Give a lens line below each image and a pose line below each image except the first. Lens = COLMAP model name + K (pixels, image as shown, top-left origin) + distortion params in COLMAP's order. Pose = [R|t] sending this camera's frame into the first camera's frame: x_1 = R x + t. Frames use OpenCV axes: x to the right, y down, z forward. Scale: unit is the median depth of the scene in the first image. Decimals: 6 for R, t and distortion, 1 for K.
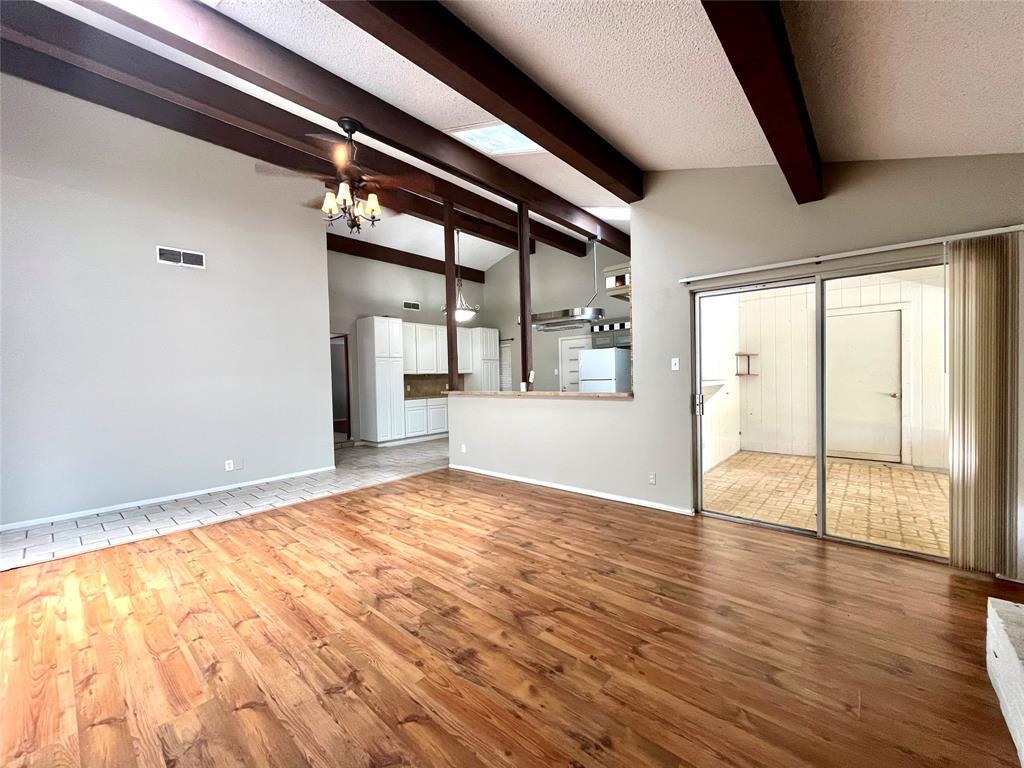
lens RADIAL K [[409.8, 0, 517.8], [0, 409.8, 385.8], [0, 0, 1]] dist [-0.001737, 0.000242]
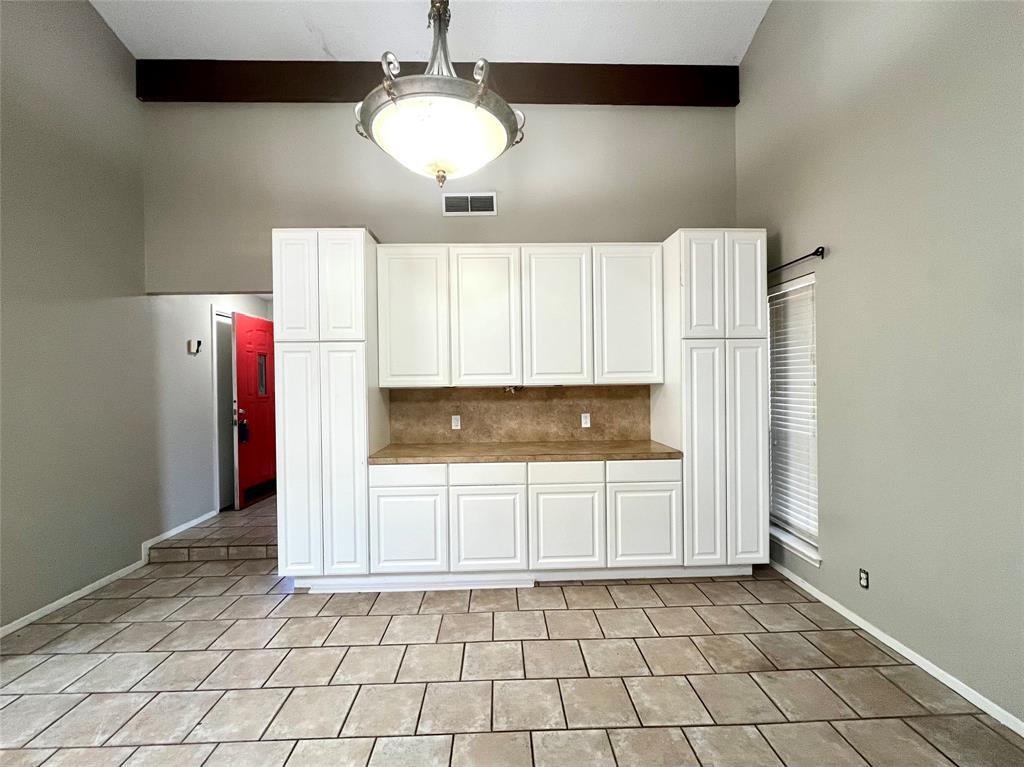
lens RADIAL K [[409.8, 0, 515.4], [0, 409.8, 387.4], [0, 0, 1]] dist [-0.001737, 0.000242]
pose [[0.678062, 0.025625, -0.734558, 0.049926], [-0.029980, 0.999525, 0.007194, -0.031540], [0.734393, 0.017144, 0.678508, 0.787617]]
